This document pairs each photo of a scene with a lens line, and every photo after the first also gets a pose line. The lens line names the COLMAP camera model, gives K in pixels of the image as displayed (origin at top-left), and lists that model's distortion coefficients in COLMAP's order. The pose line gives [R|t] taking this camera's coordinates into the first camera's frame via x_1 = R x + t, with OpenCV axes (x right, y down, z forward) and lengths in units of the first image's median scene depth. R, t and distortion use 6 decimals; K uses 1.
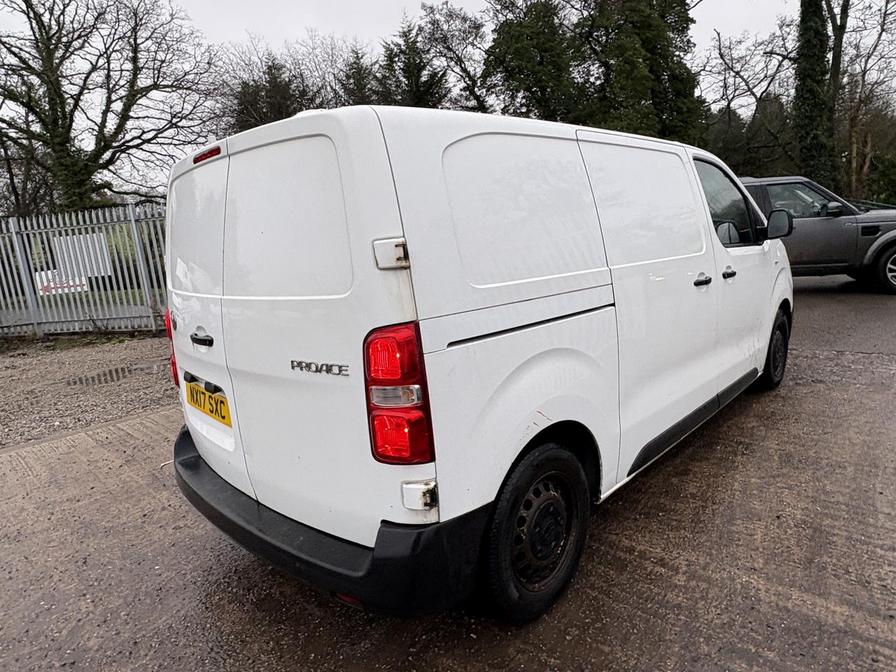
lens RADIAL K [[554.4, 0, 450.1], [0, 554.4, 331.9], [0, 0, 1]] dist [0.004410, -0.001077]
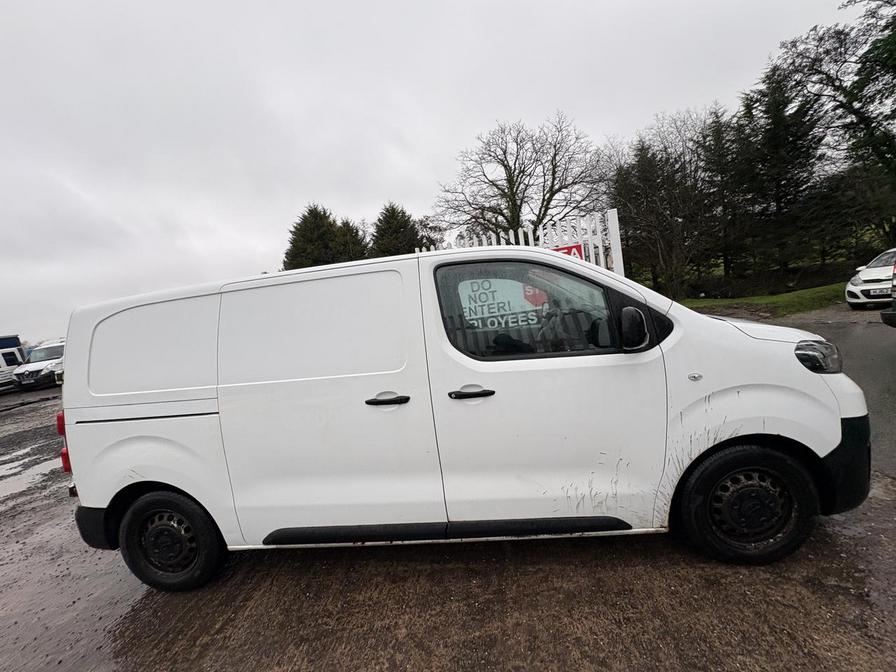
lens RADIAL K [[355.7, 0, 444.0], [0, 355.7, 339.8], [0, 0, 1]] dist [0.003060, -0.000711]
pose [[0.610125, 0.082202, -0.788029, 0.126156], [-0.061323, 0.996519, 0.056472, -0.030139], [0.789928, 0.013869, 0.613042, 0.087317]]
